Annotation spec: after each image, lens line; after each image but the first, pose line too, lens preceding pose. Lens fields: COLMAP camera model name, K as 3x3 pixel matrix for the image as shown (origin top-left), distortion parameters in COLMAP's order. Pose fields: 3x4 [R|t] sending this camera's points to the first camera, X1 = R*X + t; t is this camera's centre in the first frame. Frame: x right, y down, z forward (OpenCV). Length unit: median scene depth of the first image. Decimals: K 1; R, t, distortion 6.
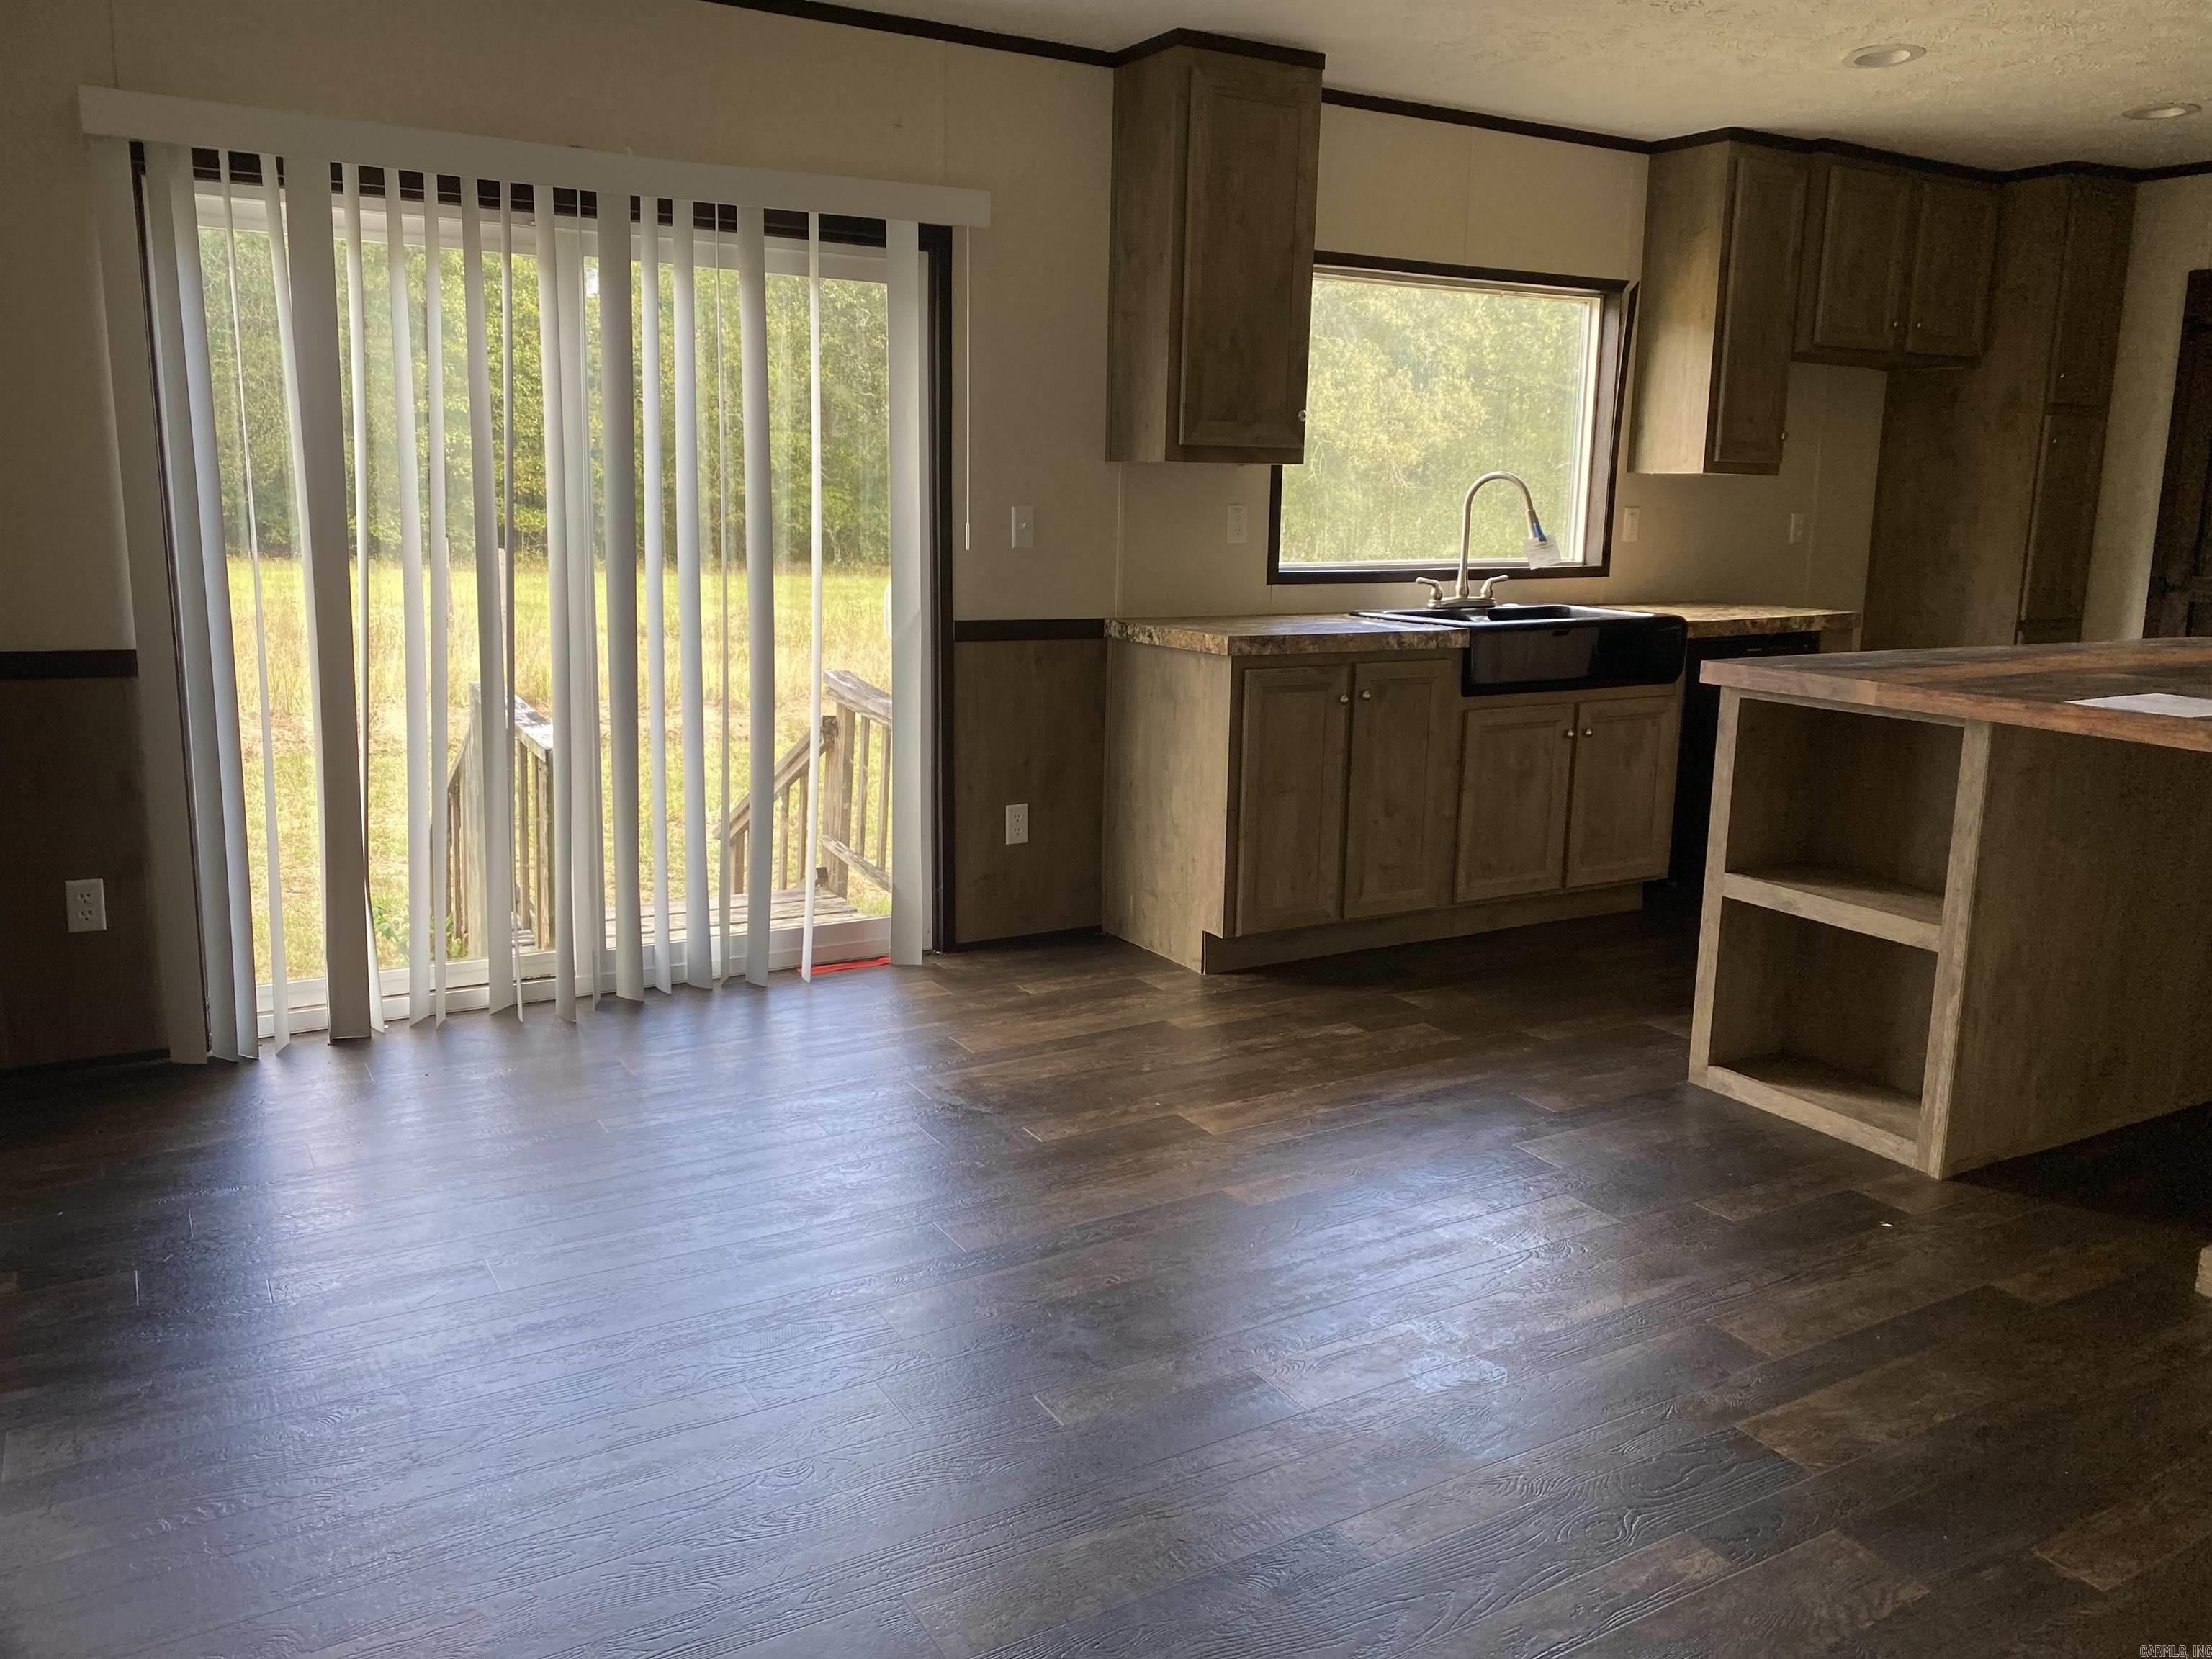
lens RADIAL K [[1678.8, 0, 1105.2], [0, 1678.8, 800.5], [0, 0, 1]] dist [0.054294, -0.060510]
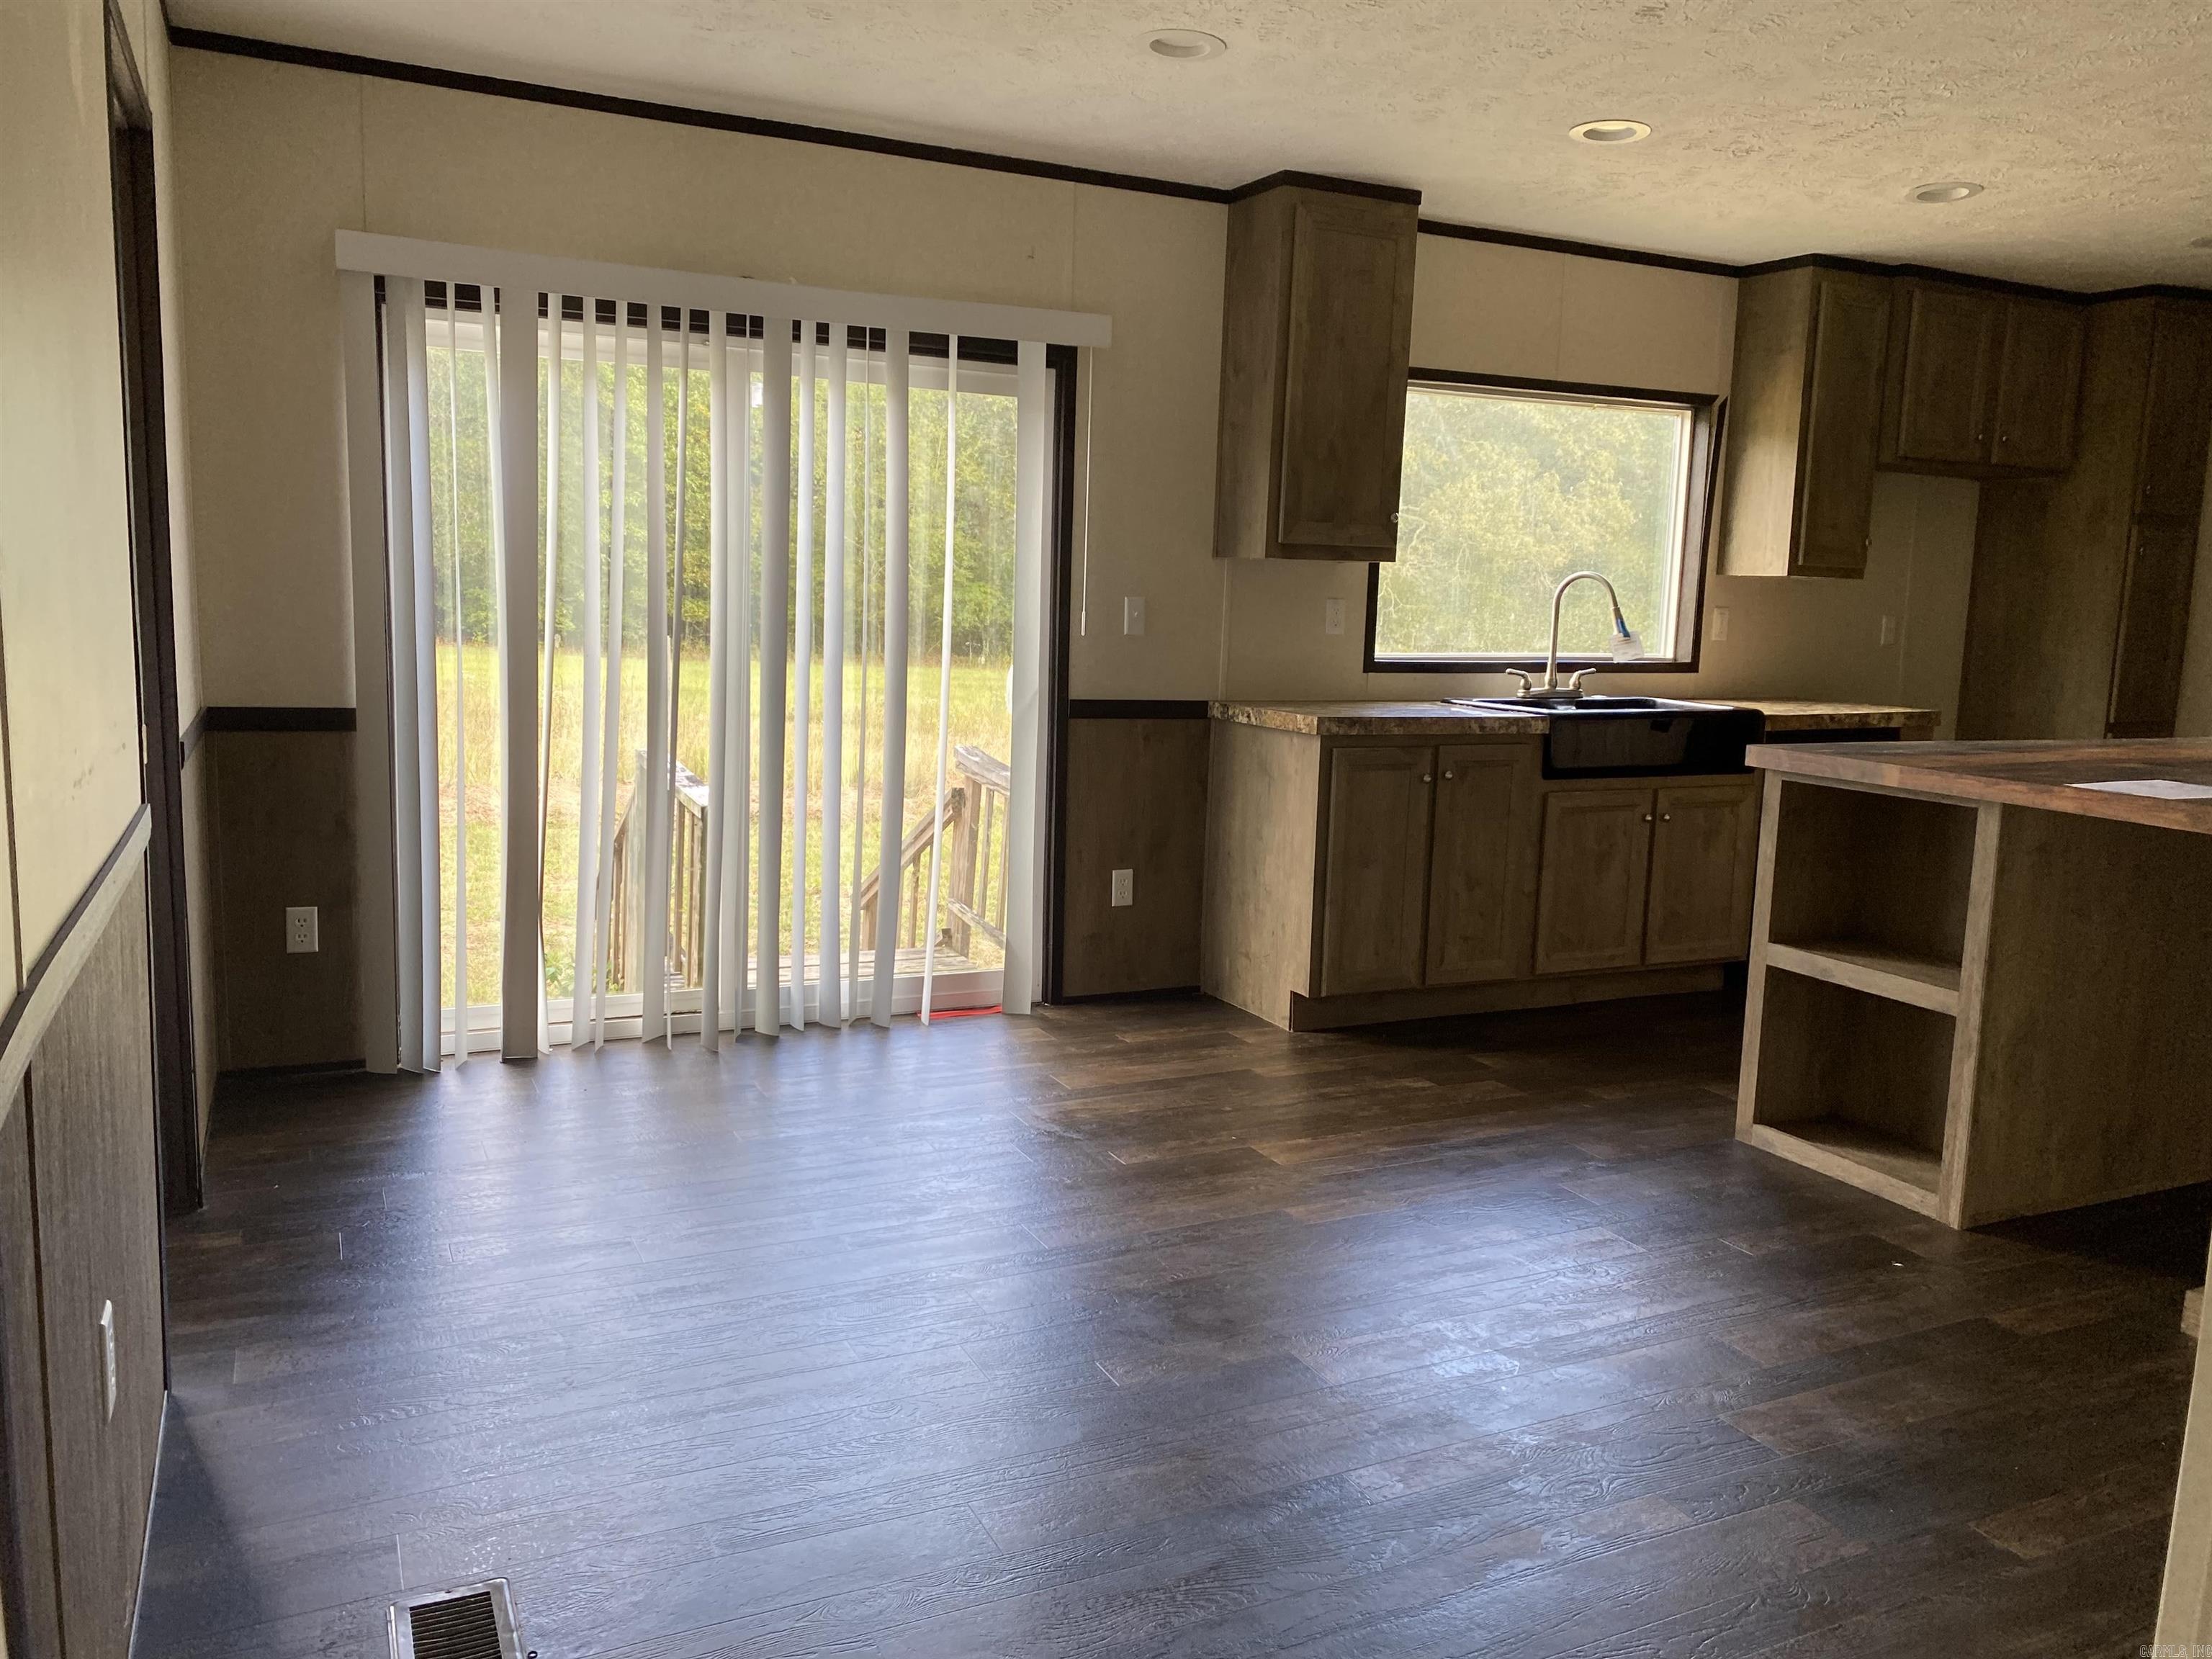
lens RADIAL K [[1678.8, 0, 1128.9], [0, 1678.8, 809.4], [0, 0, 1]] dist [0.054294, -0.060510]
pose [[0.997224, 0.023199, -0.070750, 0.029108], [-0.026809, 0.998364, -0.050512, 0.019813], [0.069462, 0.052268, 0.996214, -0.087601]]
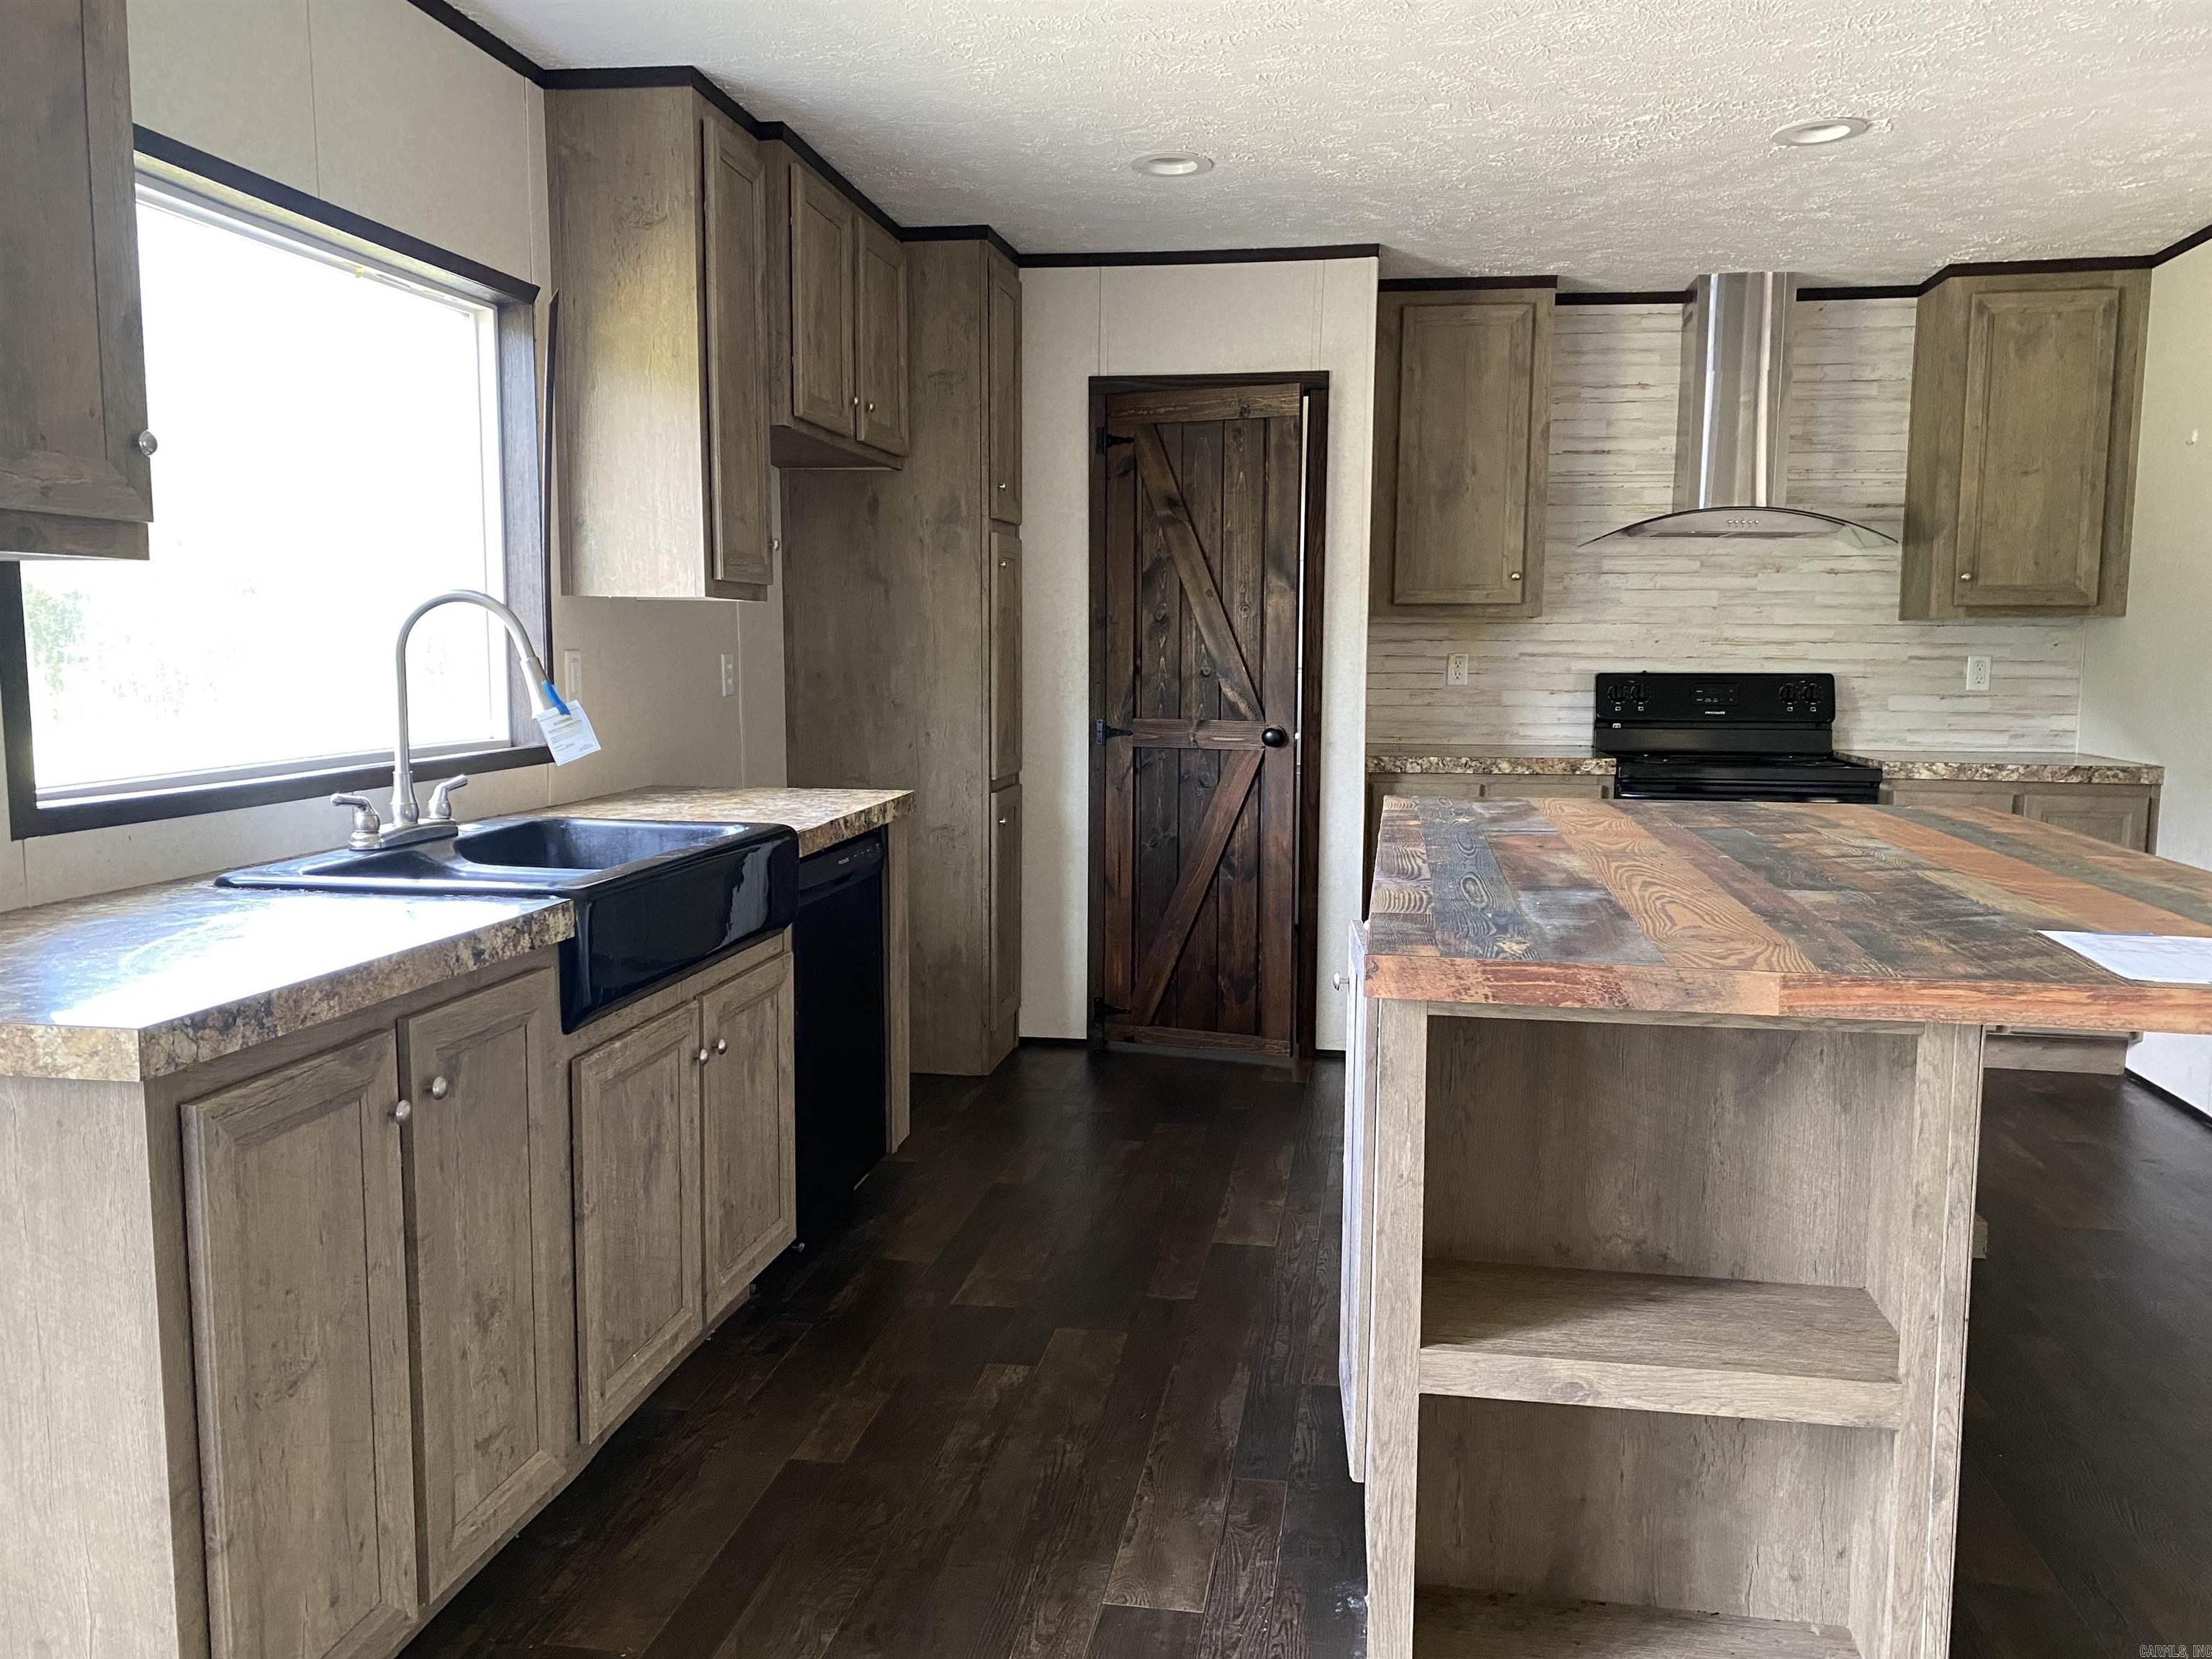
lens RADIAL K [[1678.8, 0, 1126.1], [0, 1678.8, 836.9], [0, 0, 1]] dist [0.054294, -0.060510]
pose [[0.629892, -0.101824, 0.769979, -0.065657], [0.143770, 0.989522, 0.013244, -0.111242], [-0.763260, 0.102358, 0.637932, 0.602054]]
